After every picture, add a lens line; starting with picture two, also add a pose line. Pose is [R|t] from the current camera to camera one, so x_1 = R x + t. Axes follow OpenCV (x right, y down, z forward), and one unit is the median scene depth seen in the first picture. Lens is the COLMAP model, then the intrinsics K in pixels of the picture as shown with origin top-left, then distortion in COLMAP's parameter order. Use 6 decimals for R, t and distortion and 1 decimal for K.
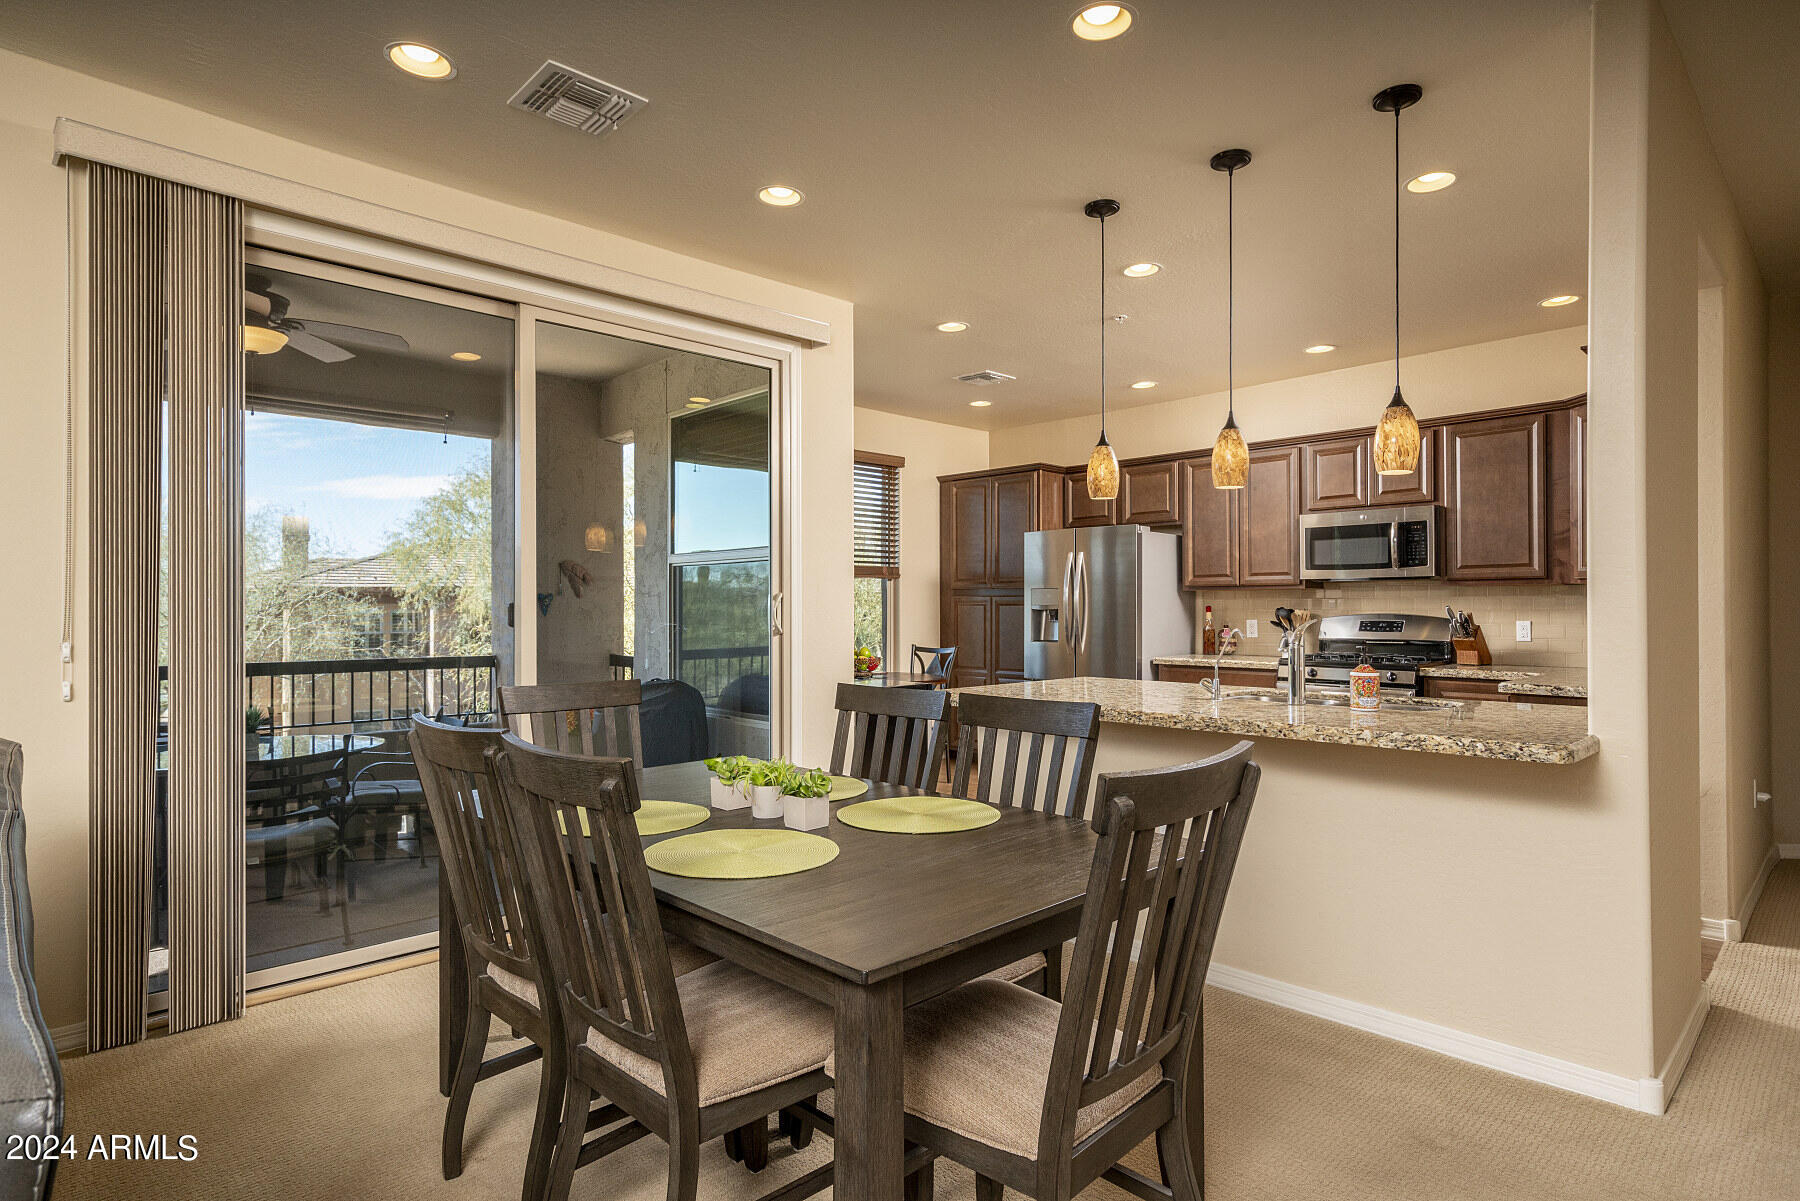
lens RADIAL K [[938.3, 0, 897.0], [0, 938.3, 604.8], [0, 0, 1]] dist [-0.001049, 0.000266]
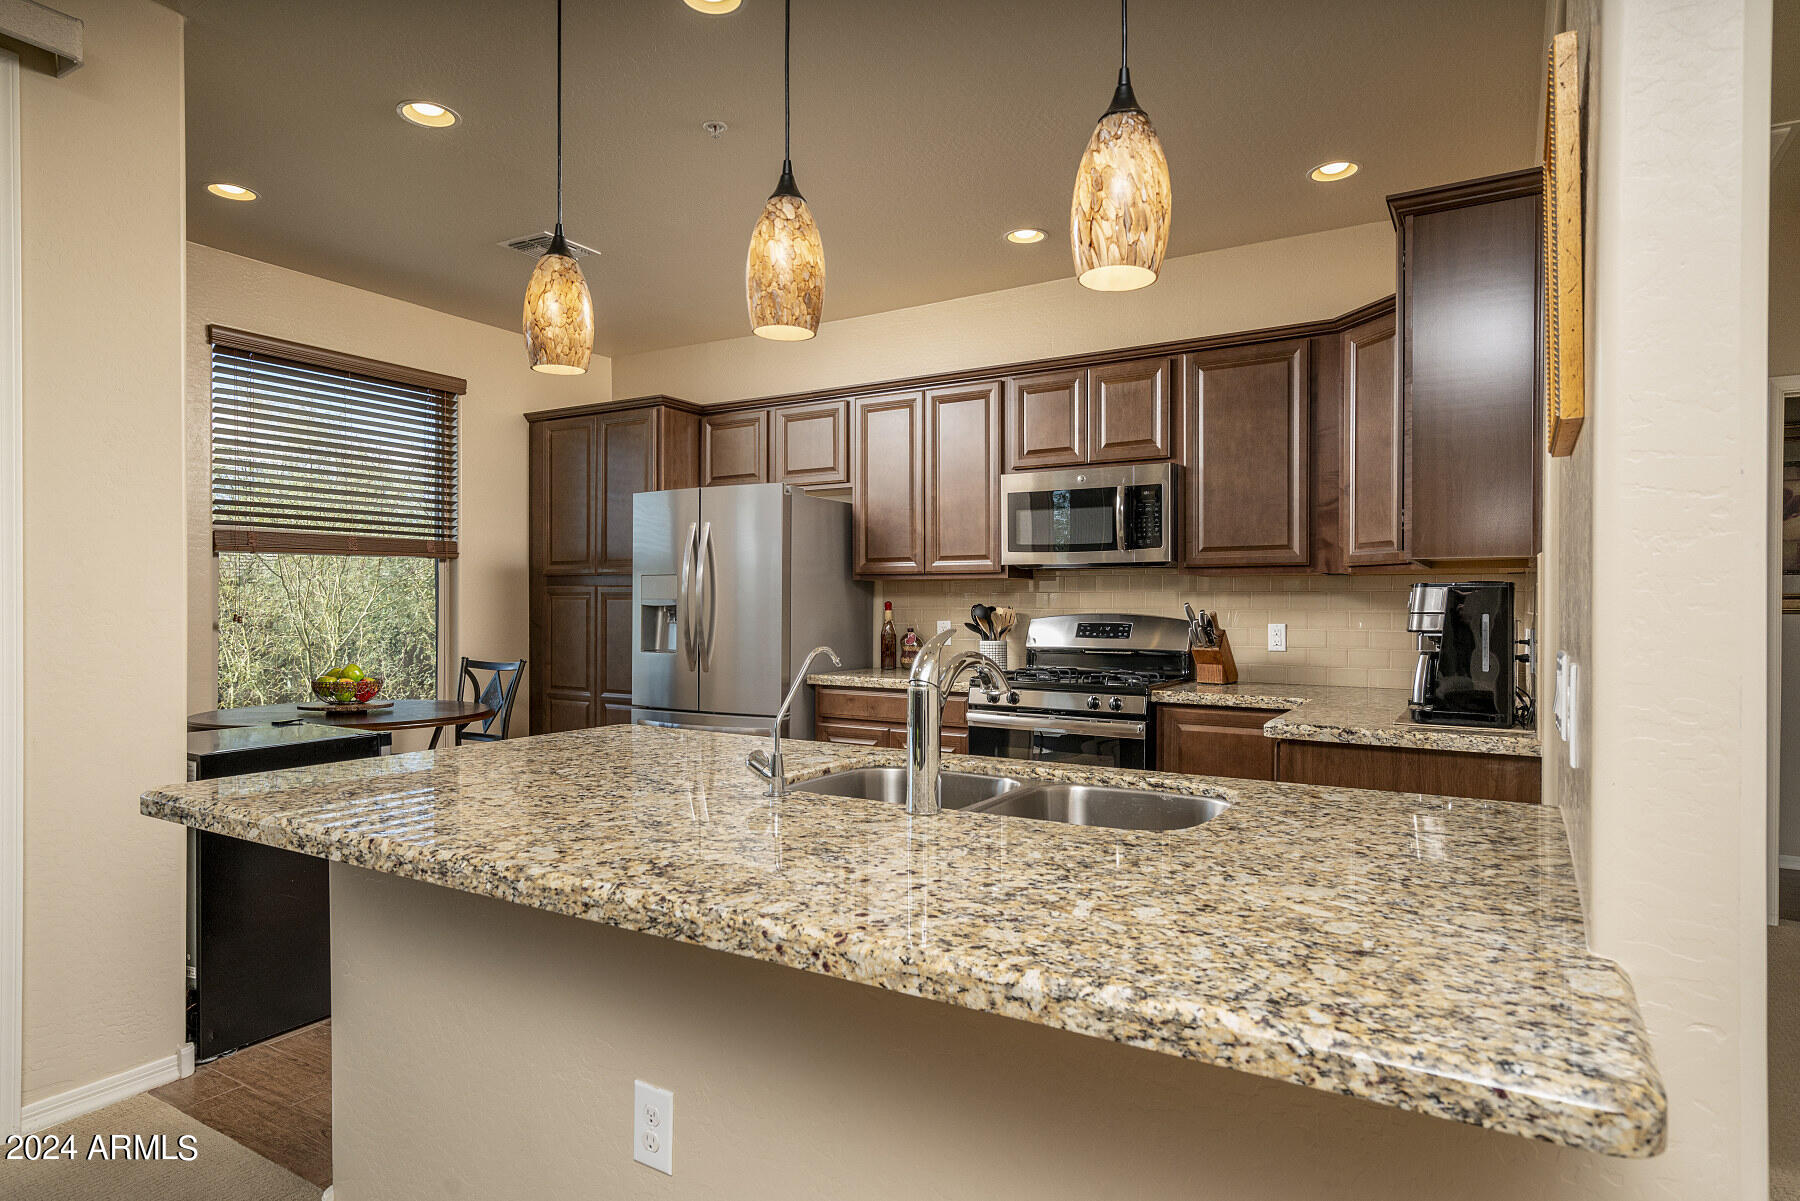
lens RADIAL K [[1004.3, 0, 895.9], [0, 1004.3, 606.3], [0, 0, 1]] dist [-0.005412, -0.000591]
pose [[0.964818, 0.004454, 0.262880, 0.162168], [-0.005857, 0.999972, 0.004555, 0.001494], [-0.262852, -0.005934, 0.964818, 0.302201]]
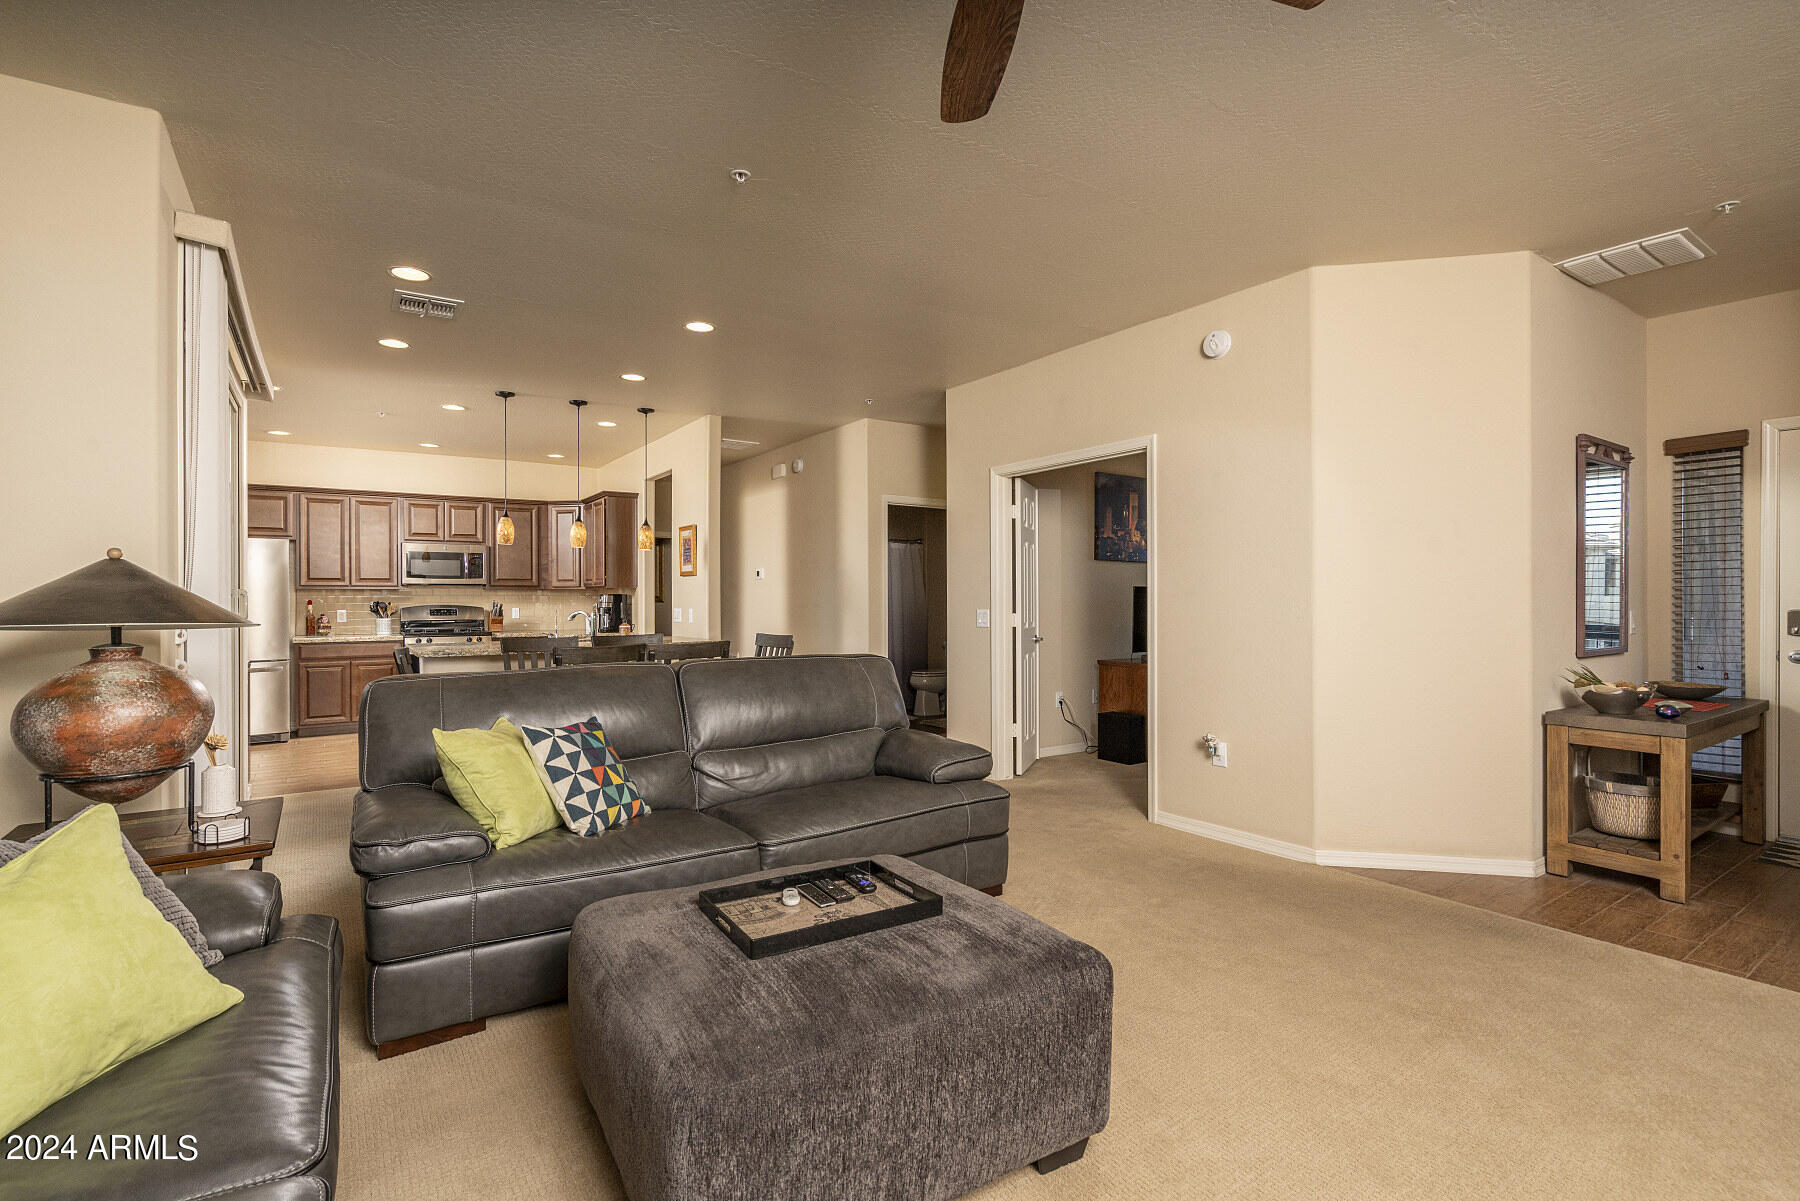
lens RADIAL K [[814.6, 0, 886.9], [0, 814.6, 596.1], [0, 0, 1]] dist [-0.011642, 0.002086]
pose [[0.189994, 0.007788, 0.981754, -0.813484], [-0.001141, 0.999970, -0.007711, 0.004238], [-0.981784, 0.000345, 0.189998, -0.066610]]
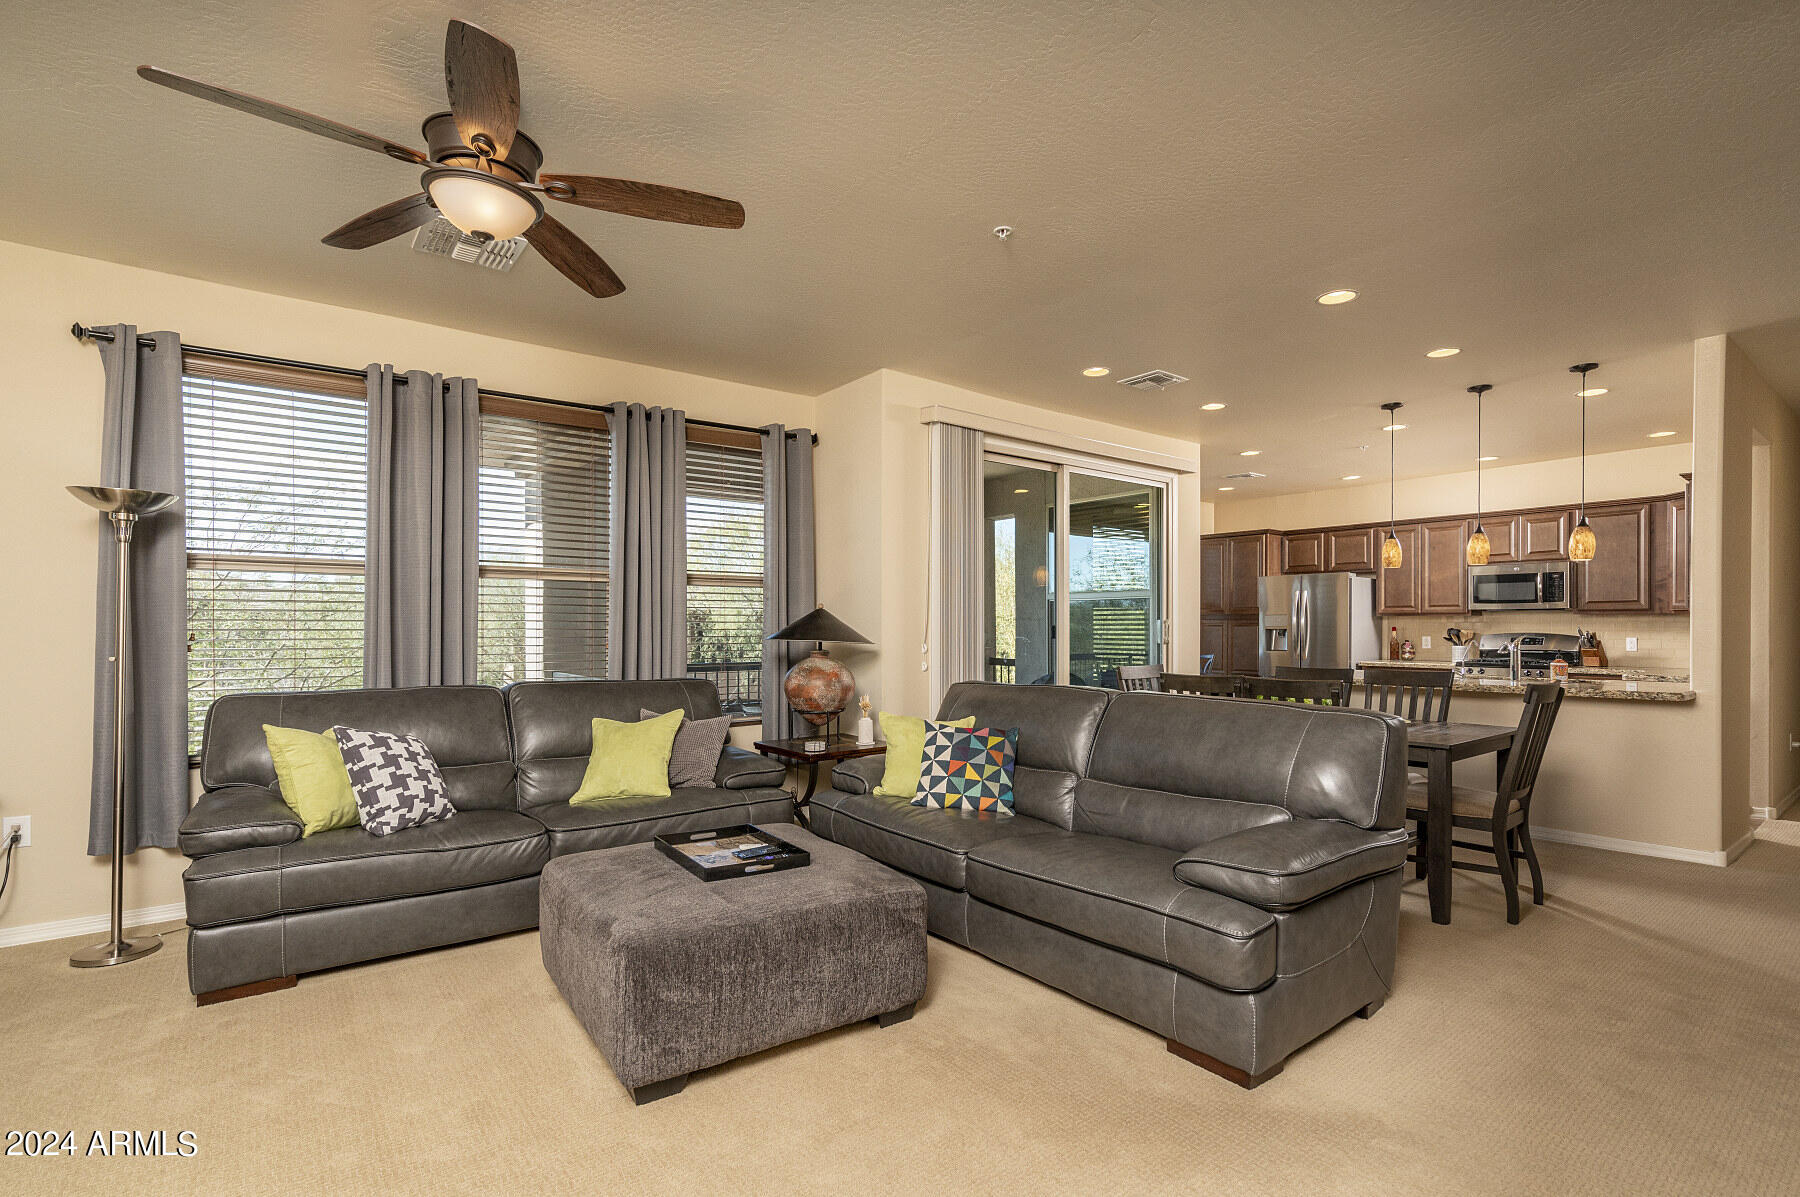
lens RADIAL K [[814.6, 0, 905.7], [0, 814.6, 631.5], [0, 0, 1]] dist [-0.011642, 0.002086]
pose [[0.993415, 0.004671, -0.114480, -0.341030], [-0.003498, 0.999939, 0.010445, -0.002395], [0.114521, -0.009976, 0.993371, -0.423108]]
